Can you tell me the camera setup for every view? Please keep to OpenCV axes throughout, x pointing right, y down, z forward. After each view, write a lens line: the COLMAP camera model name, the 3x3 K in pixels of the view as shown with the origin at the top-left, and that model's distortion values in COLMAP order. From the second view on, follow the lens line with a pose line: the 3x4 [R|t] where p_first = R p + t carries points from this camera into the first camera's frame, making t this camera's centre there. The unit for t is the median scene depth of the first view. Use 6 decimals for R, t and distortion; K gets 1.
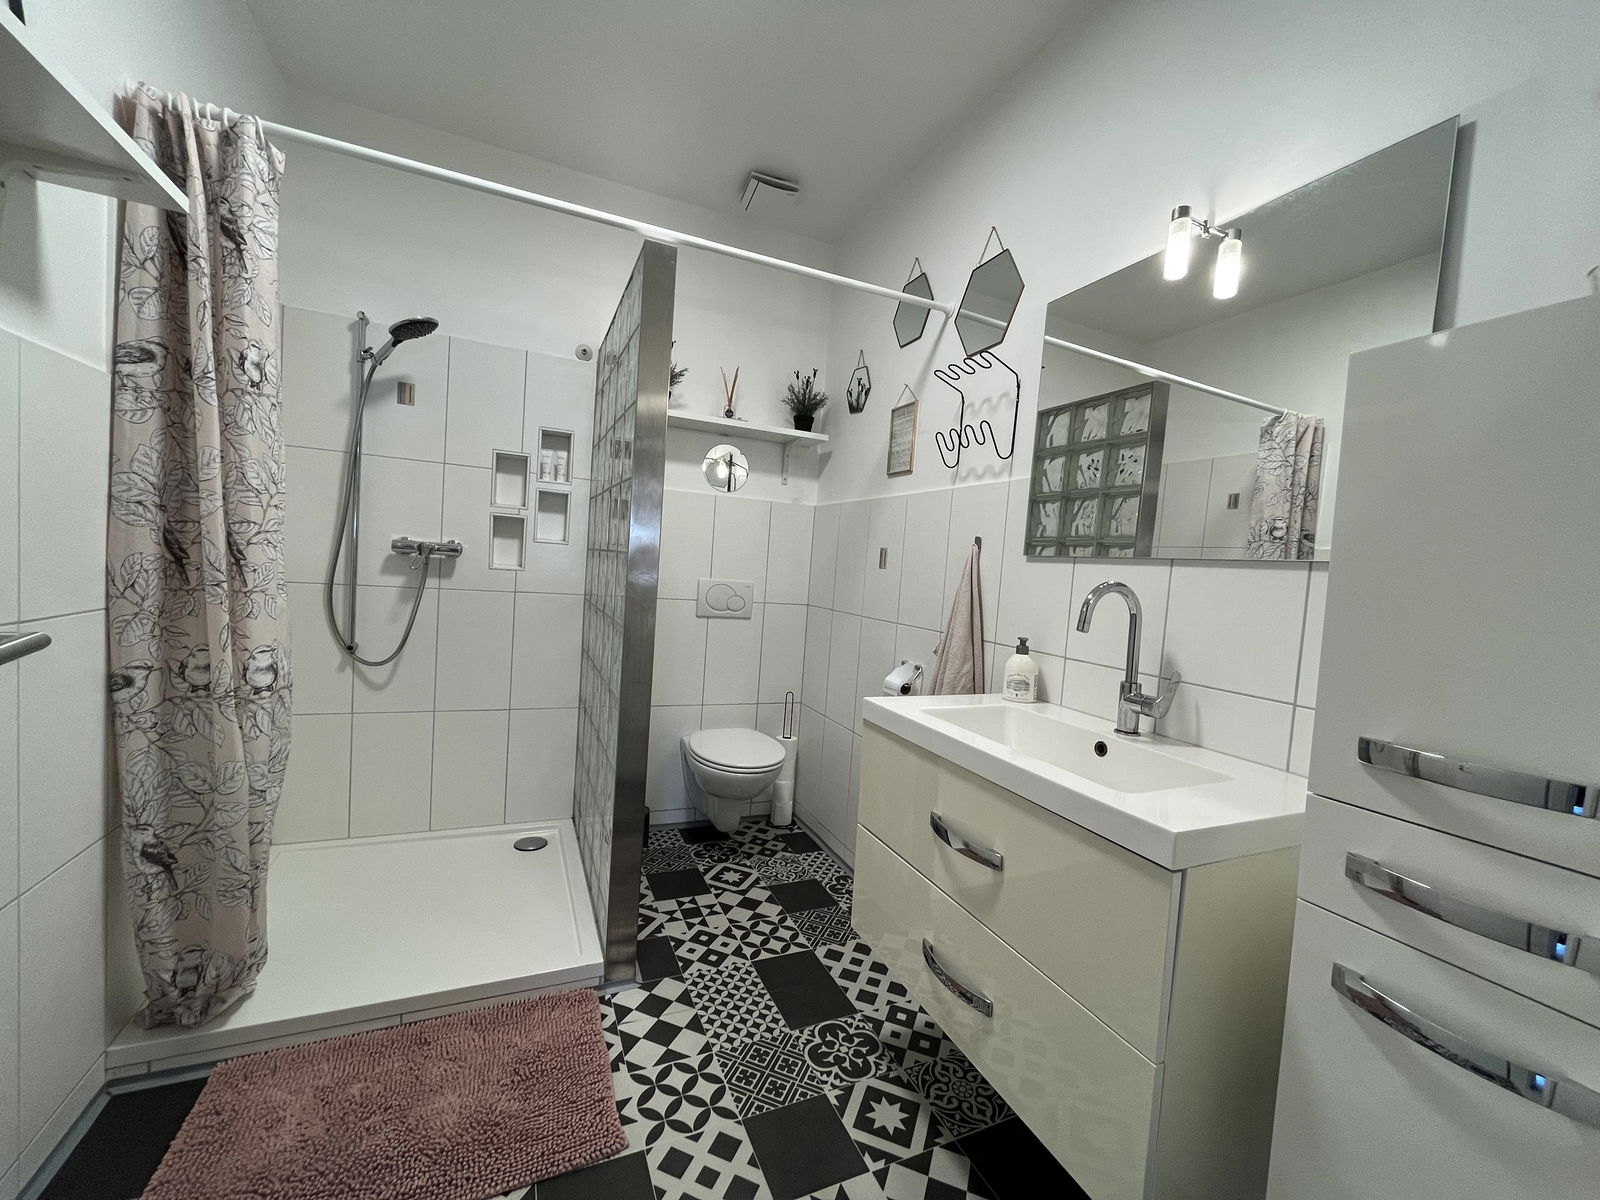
lens RADIAL K [[647.0, 0, 801.0], [0, 647.0, 601.2], [0, 0, 1]] dist [-0.002392, -0.000166]
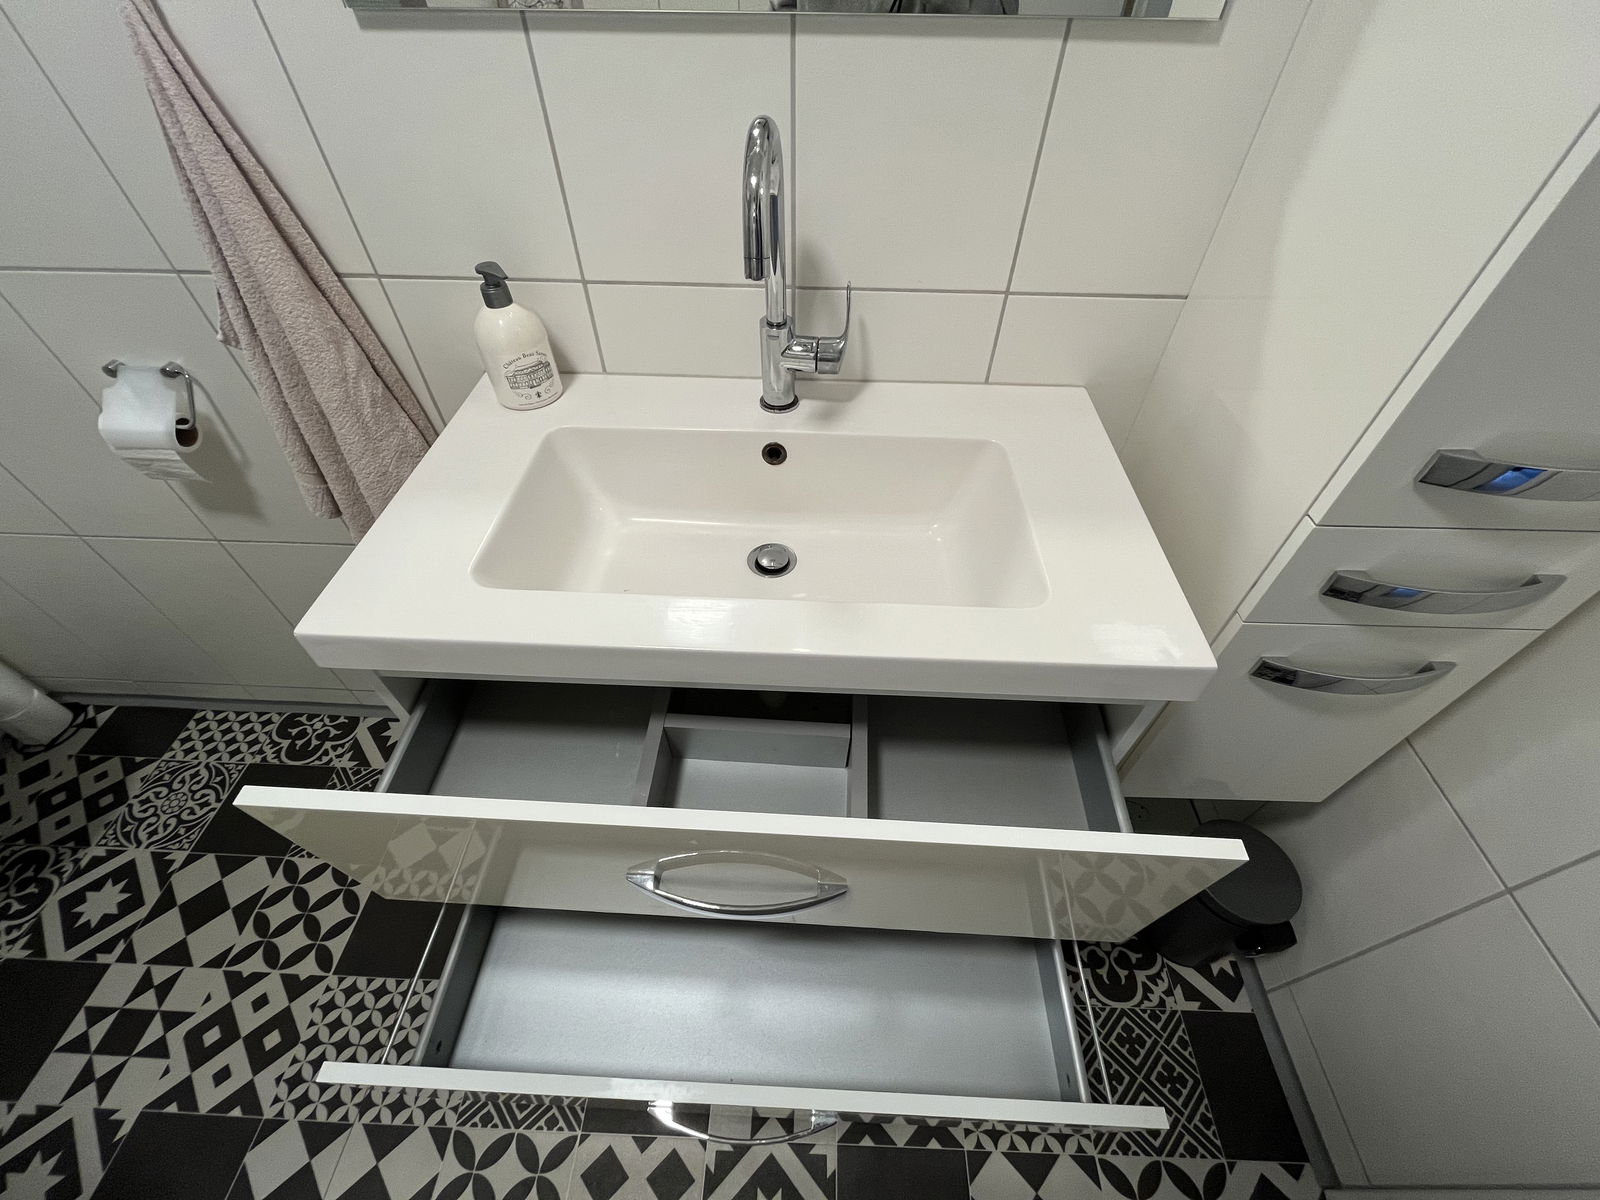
lens RADIAL K [[647.0, 0, 802.2], [0, 647.0, 602.7], [0, 0, 1]] dist [-0.002392, -0.000166]
pose [[0.438908, -0.703667, 0.558760, 0.021173], [0.074414, 0.648189, 0.757835, -0.088781], [-0.895446, -0.291040, 0.336858, 0.455277]]
